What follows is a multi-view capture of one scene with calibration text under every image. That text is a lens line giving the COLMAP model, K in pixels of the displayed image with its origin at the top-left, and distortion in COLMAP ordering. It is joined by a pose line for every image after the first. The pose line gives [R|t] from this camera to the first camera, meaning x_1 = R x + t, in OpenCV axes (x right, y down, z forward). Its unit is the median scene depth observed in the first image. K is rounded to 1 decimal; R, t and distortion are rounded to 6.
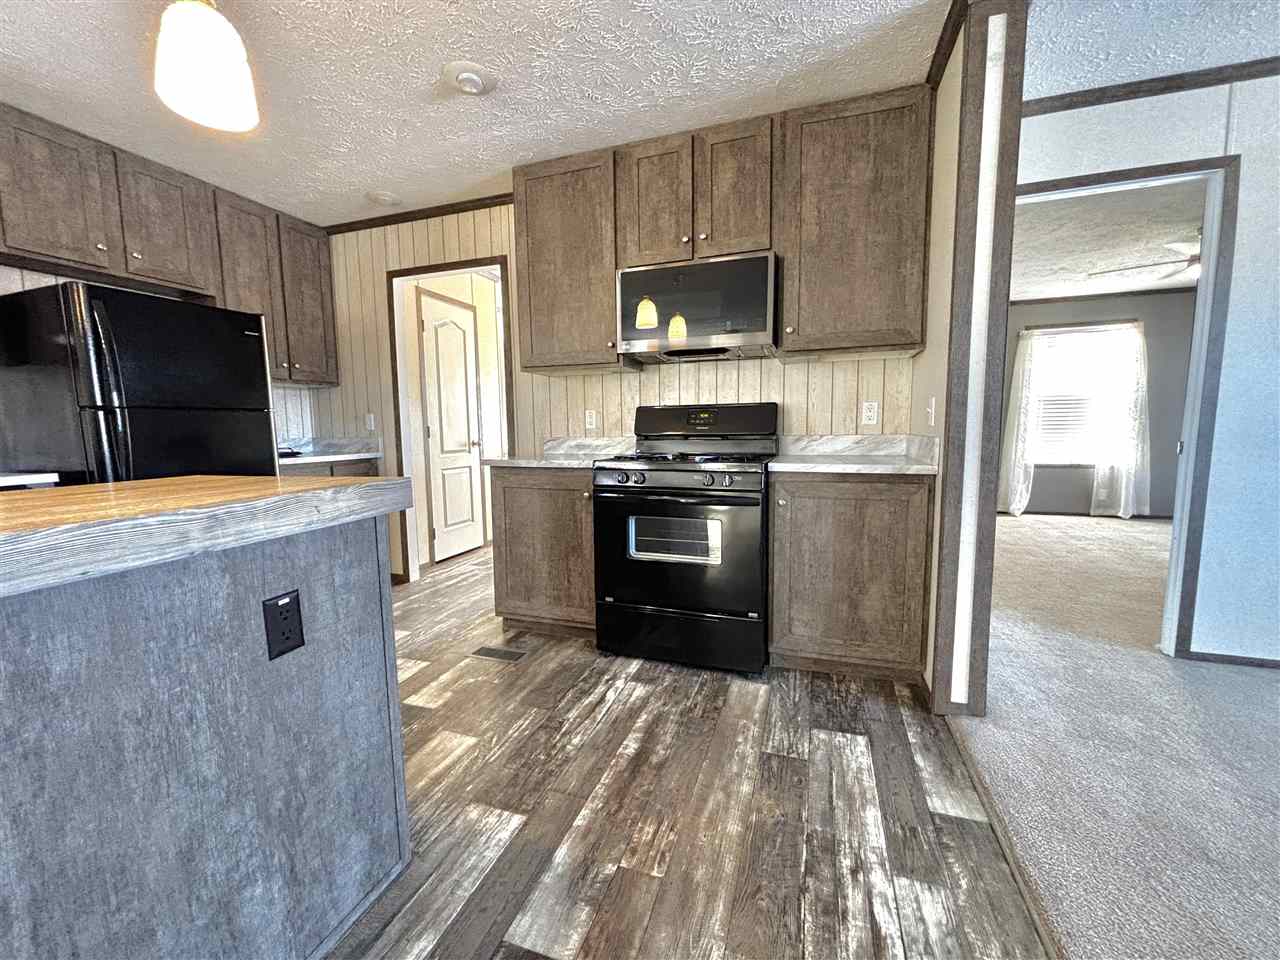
lens RADIAL K [[516.5, 0, 646.9], [0, 516.5, 478.7], [0, 0, 1]] dist [0.002972, -0.002059]
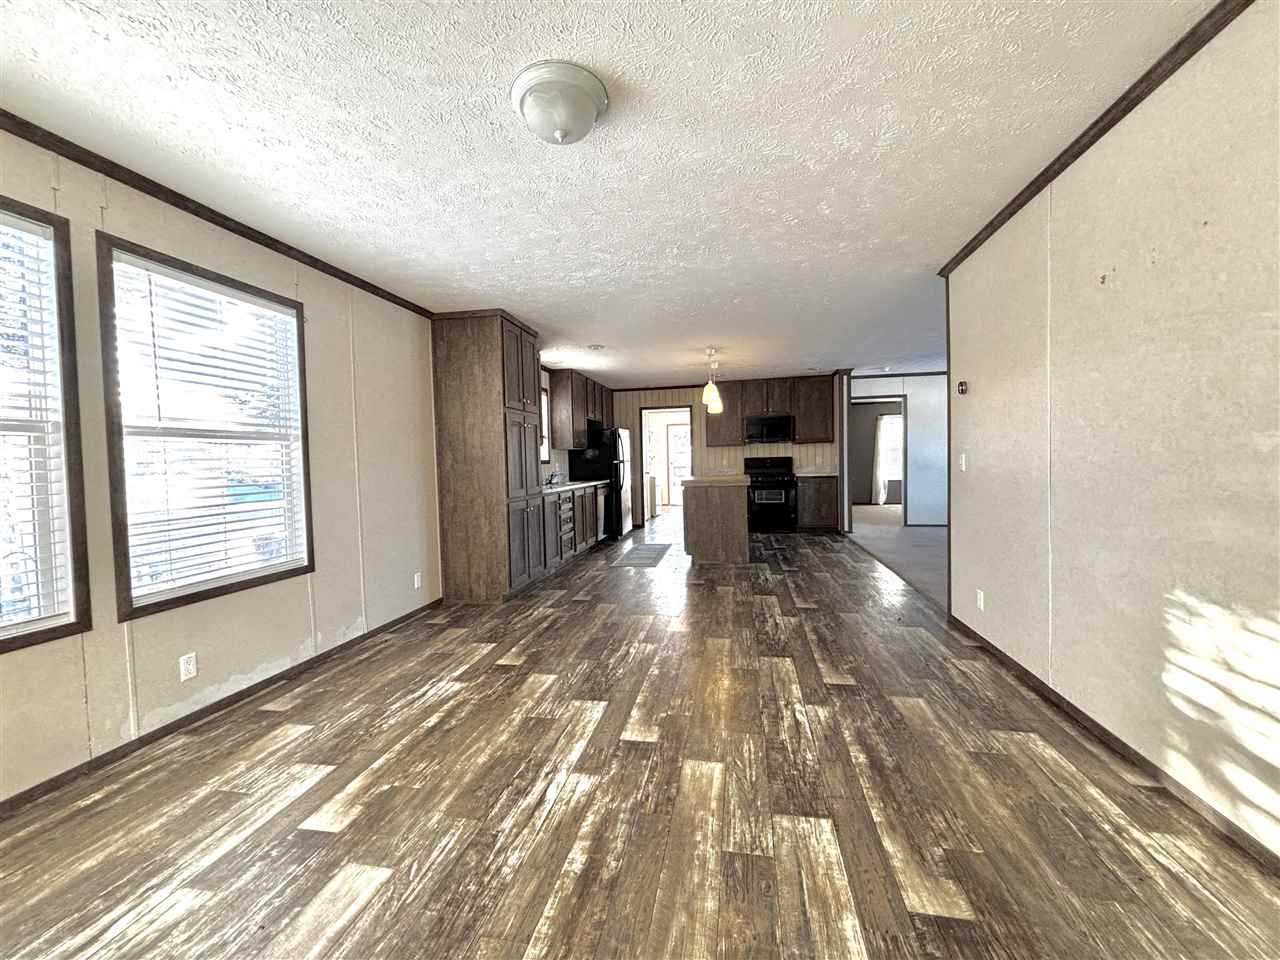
lens RADIAL K [[516.5, 0, 638.9], [0, 516.5, 477.4], [0, 0, 1]] dist [0.002972, -0.002059]
pose [[0.992465, -0.016517, 0.121411, -1.200317], [0.024887, 0.997392, -0.067744, 0.195134], [-0.119976, 0.070255, 0.990288, -2.287333]]
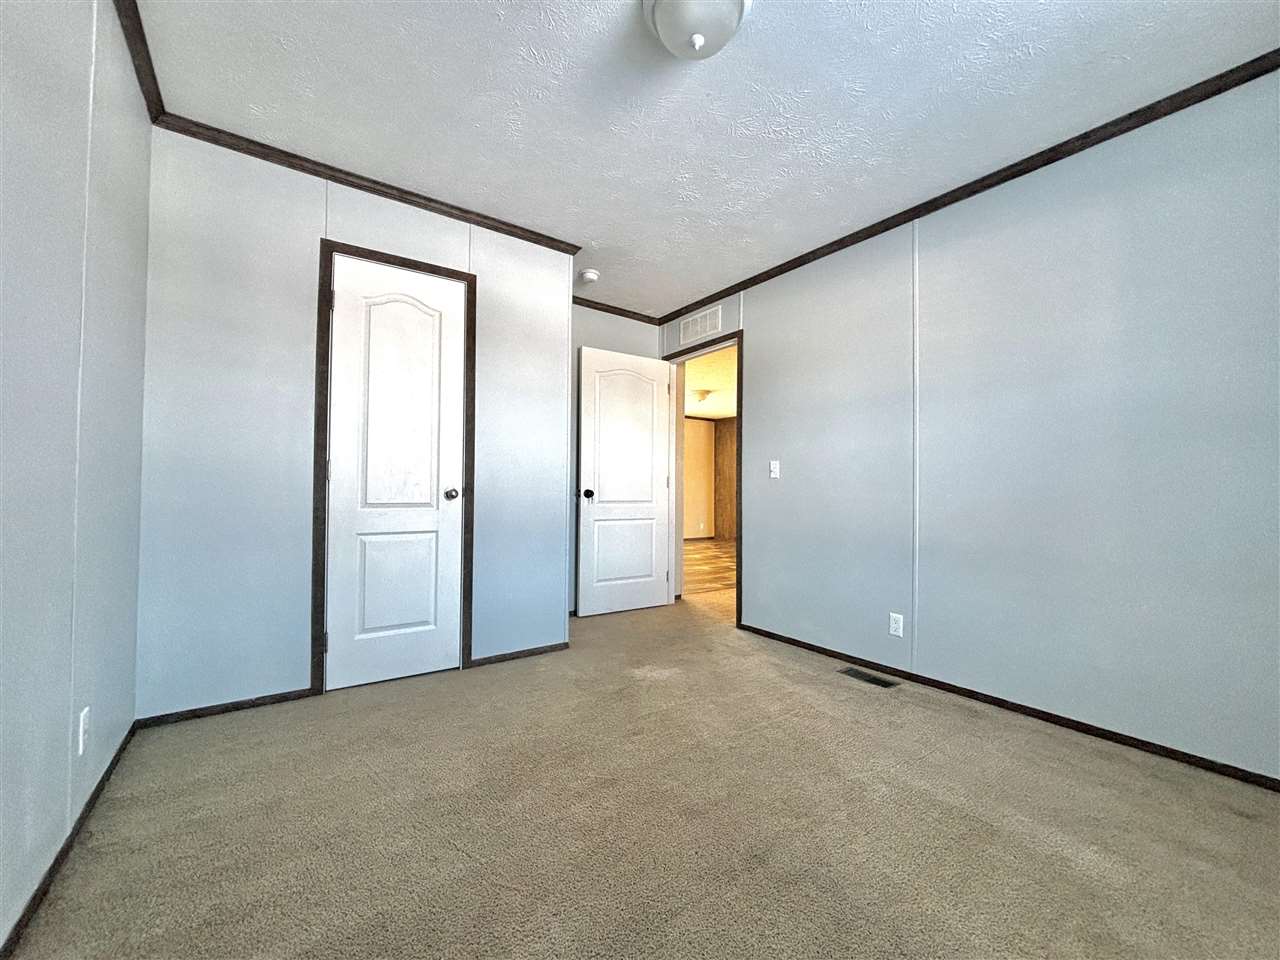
lens RADIAL K [[516.5, 0, 638.3], [0, 516.5, 480.4], [0, 0, 1]] dist [0.002972, -0.002059]
pose [[0.805166, 0.012654, -0.592914, 0.419596], [-0.076467, 0.993642, -0.082634, 0.418428], [0.588099, 0.111872, 0.801015, -4.320084]]
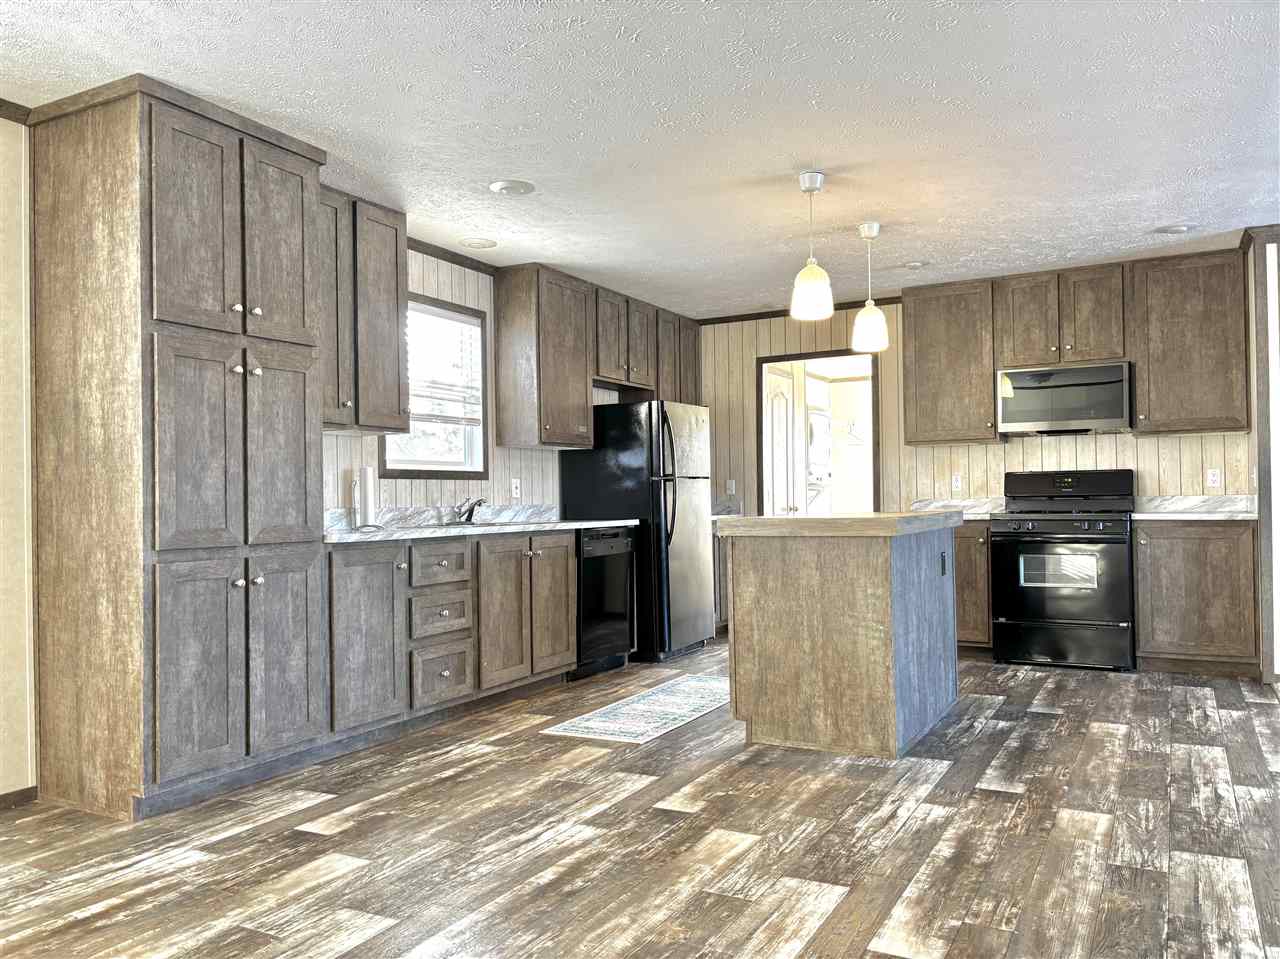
lens RADIAL K [[970.7, 0, 641.9], [0, 970.7, 484.8], [0, 0, 1]] dist [0.019247, -0.022725]
pose [[0.983702, -0.005174, -0.179731, -0.531691], [-0.015143, 0.993650, -0.111488, 0.183185], [0.179167, 0.112392, 0.977378, -1.631870]]
